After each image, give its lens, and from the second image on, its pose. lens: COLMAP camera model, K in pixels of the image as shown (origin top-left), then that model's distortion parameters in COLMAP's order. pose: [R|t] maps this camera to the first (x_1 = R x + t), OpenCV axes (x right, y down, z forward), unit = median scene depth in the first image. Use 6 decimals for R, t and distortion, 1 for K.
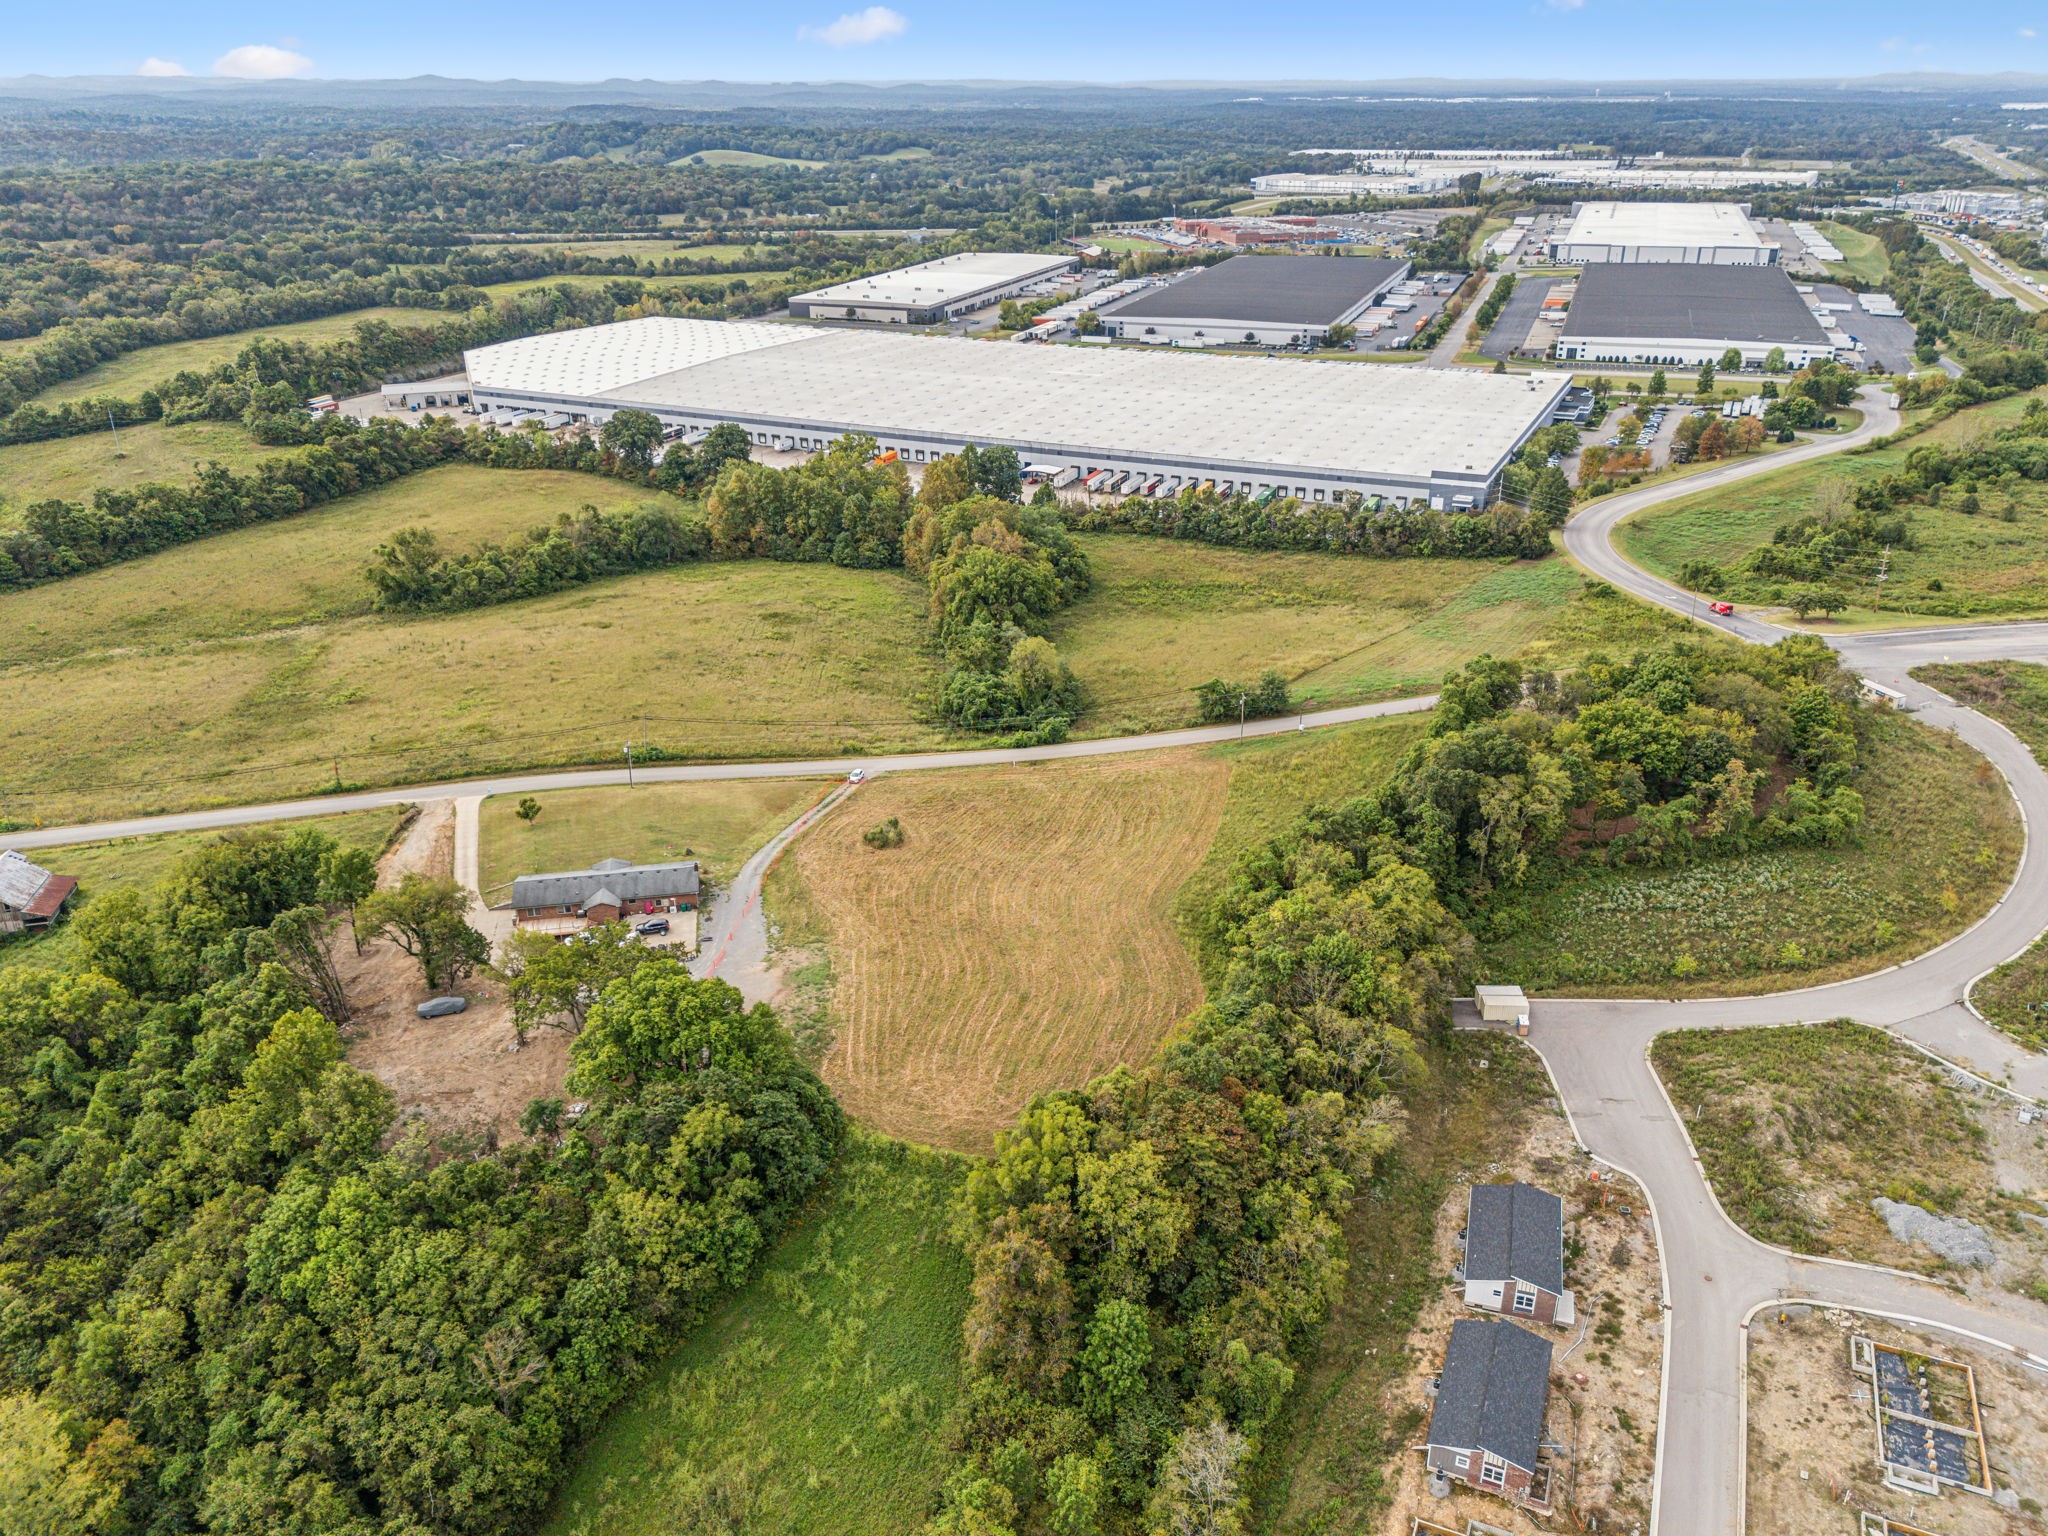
lens RADIAL K [[1530.4, 0, 1033.6], [0, 1530.4, 778.6], [0, 0, 1]] dist [0.074675, -0.075912]
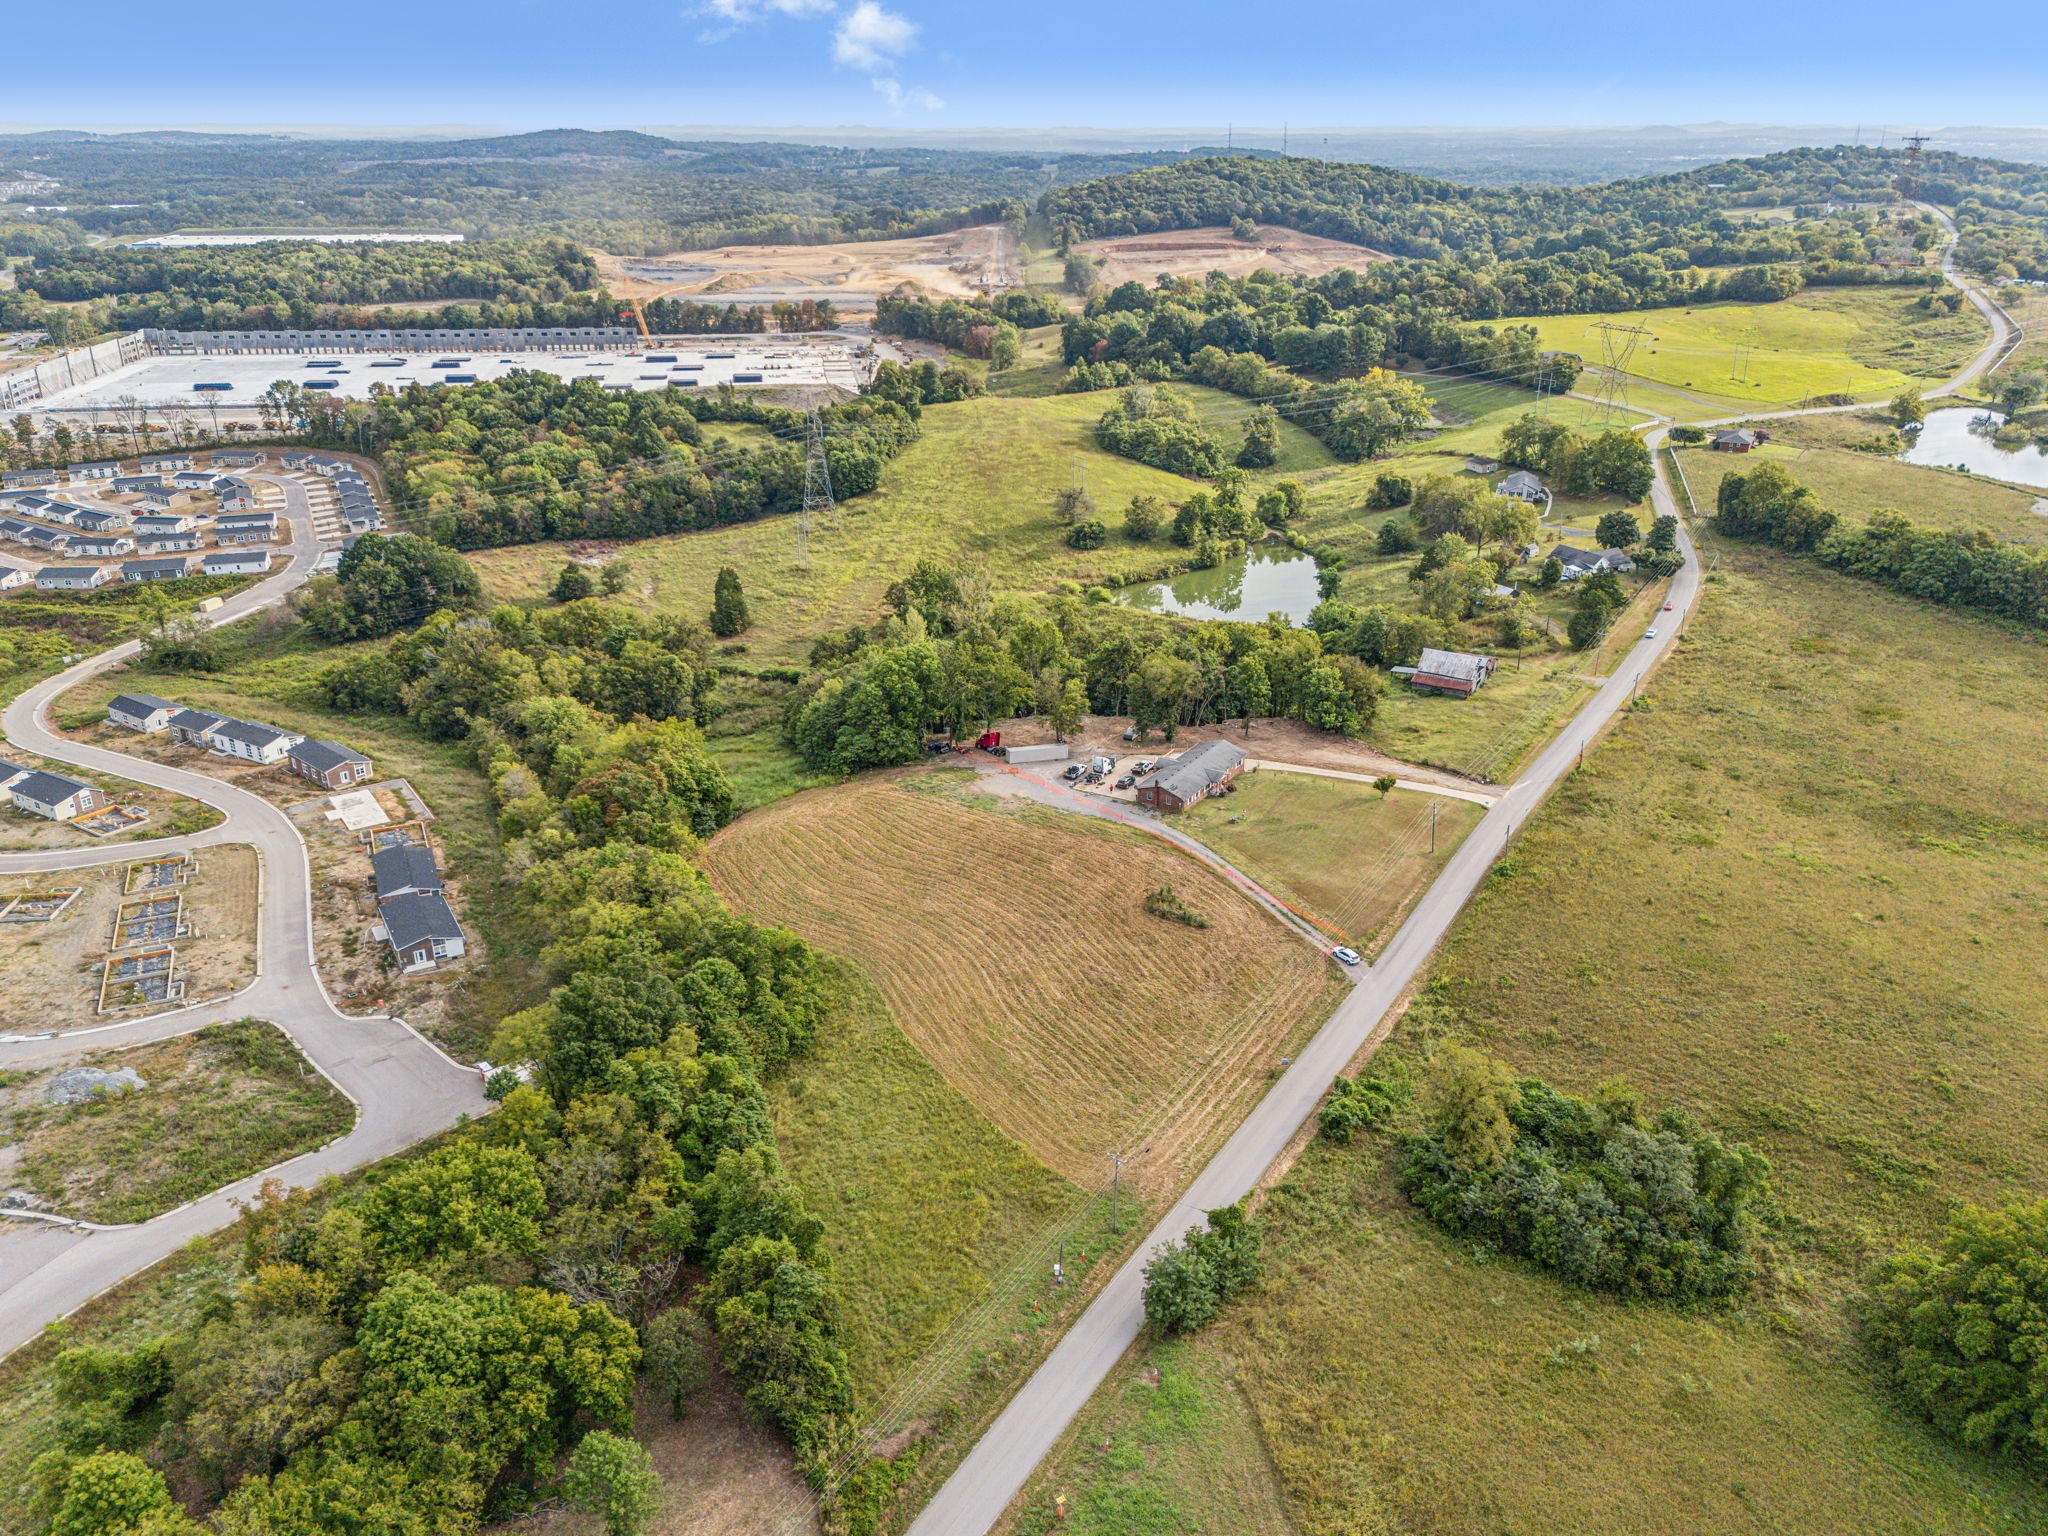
lens RADIAL K [[1530.4, 0, 1032.4], [0, 1530.4, 757.6], [0, 0, 1]] dist [0.074675, -0.075912]
pose [[-0.677133, 0.278290, -0.681209, 0.480776], [-0.299580, 0.741288, 0.600620, -0.475825], [0.672119, 0.610776, -0.418580, 1.052100]]
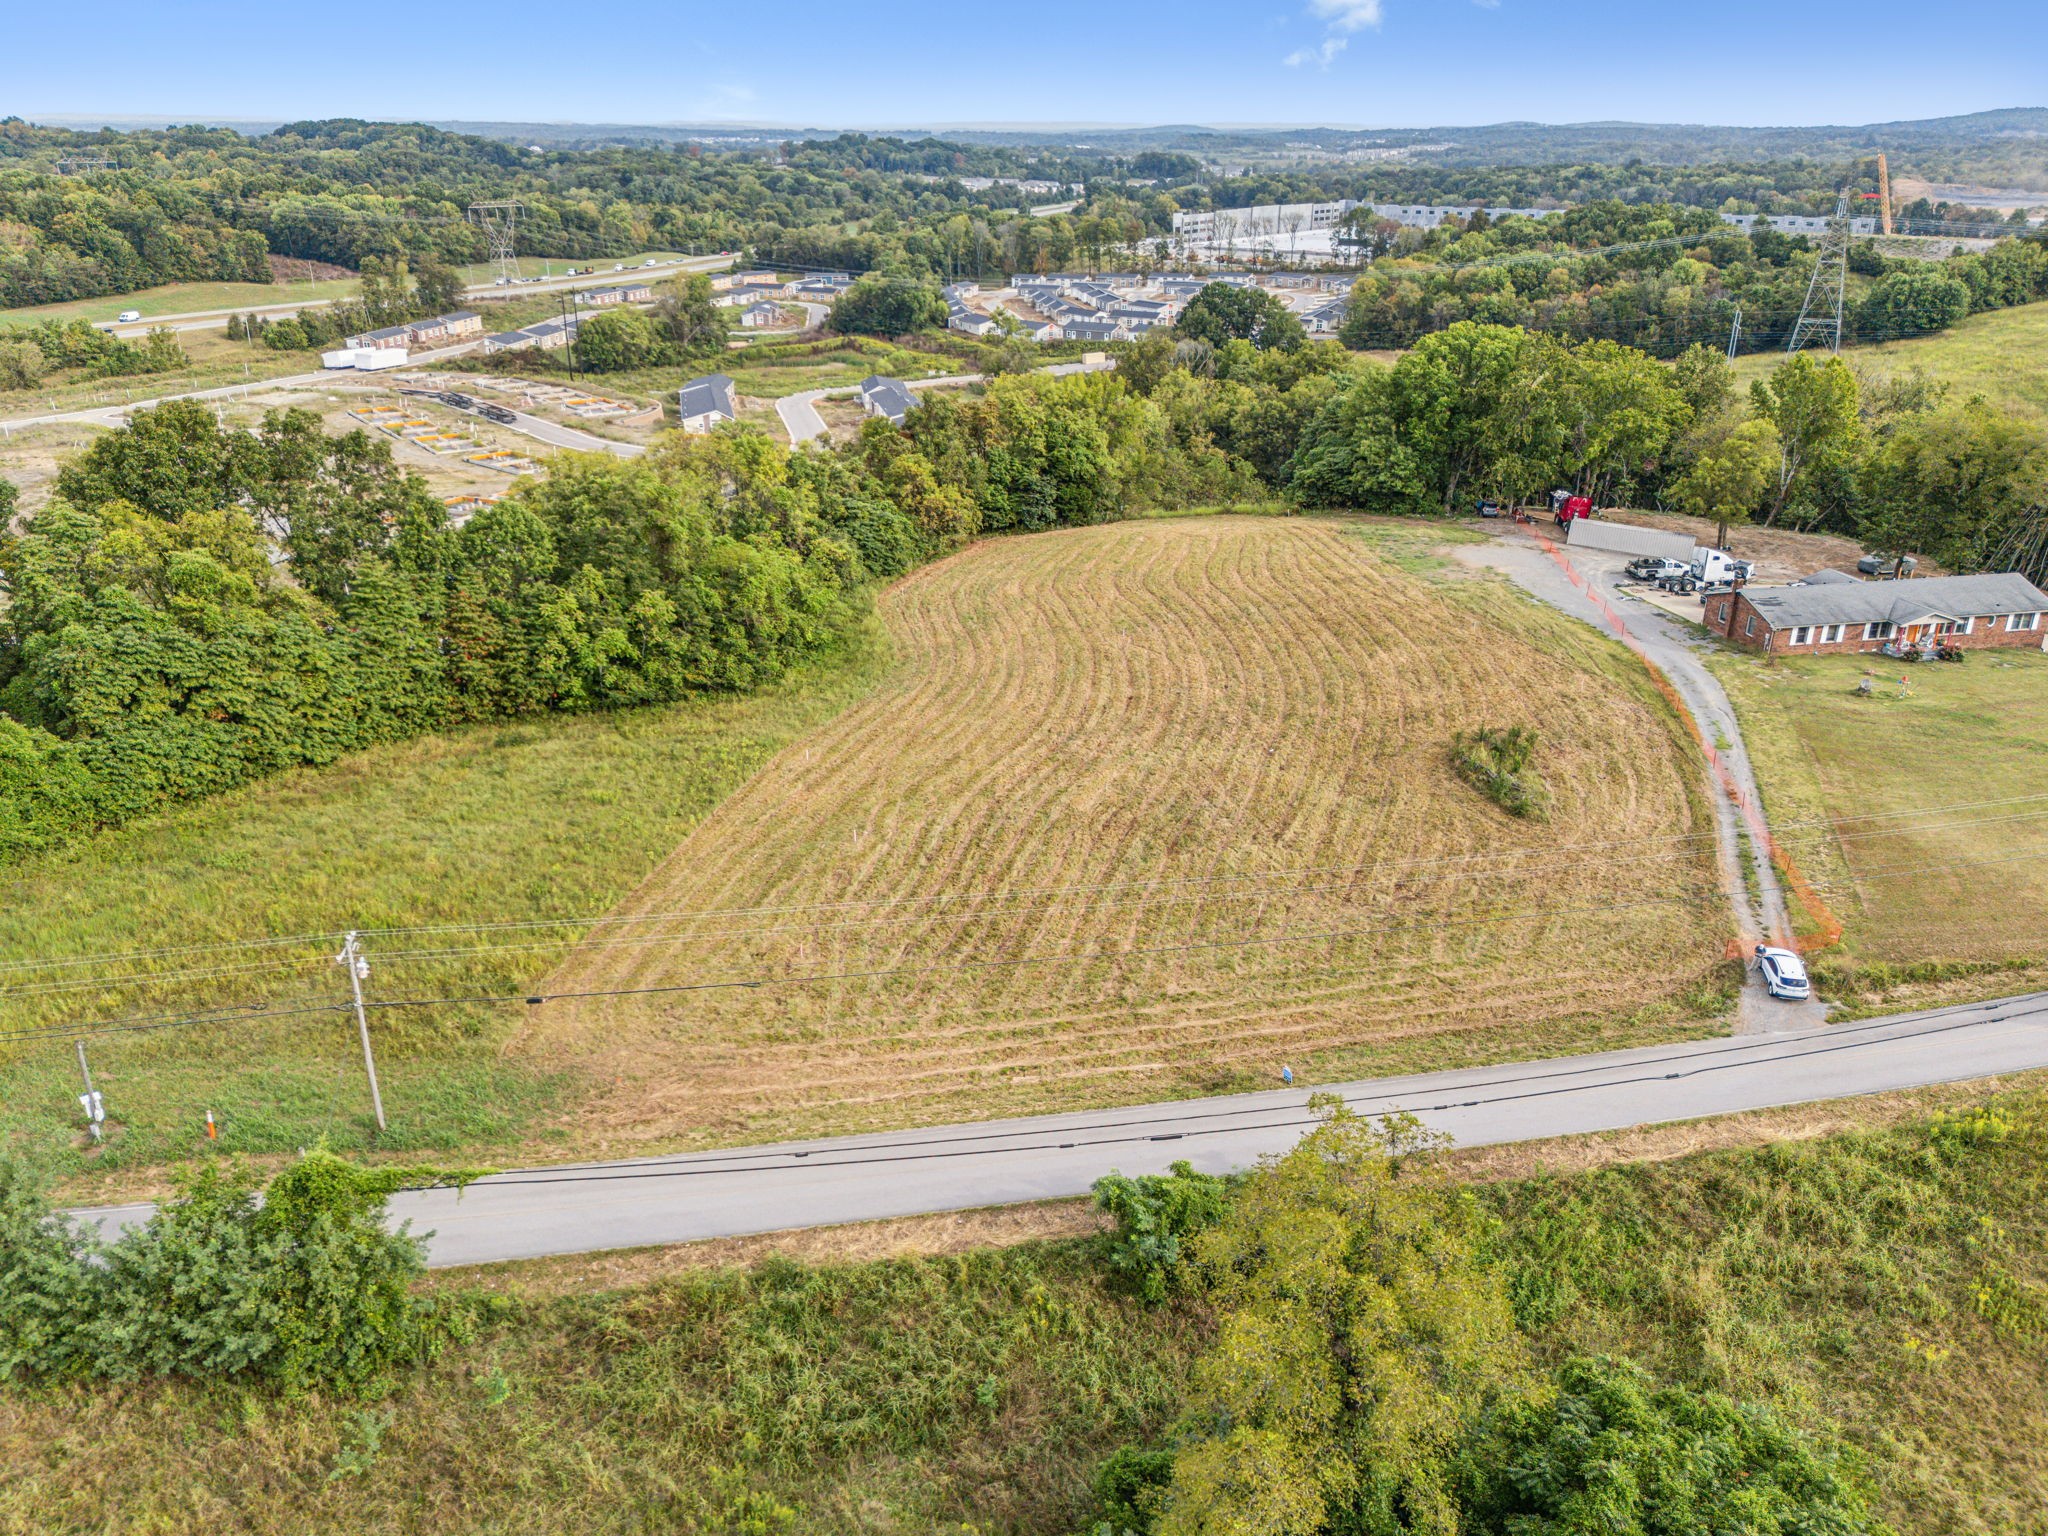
lens RADIAL K [[1530.4, 0, 1027.5], [0, 1530.4, 774.3], [0, 0, 1]] dist [0.074675, -0.075912]
pose [[-0.999894, 0.003621, -0.014117, 0.034791], [-0.007852, 0.682187, 0.731136, -0.228050], [0.012278, 0.731169, -0.682086, 1.062499]]
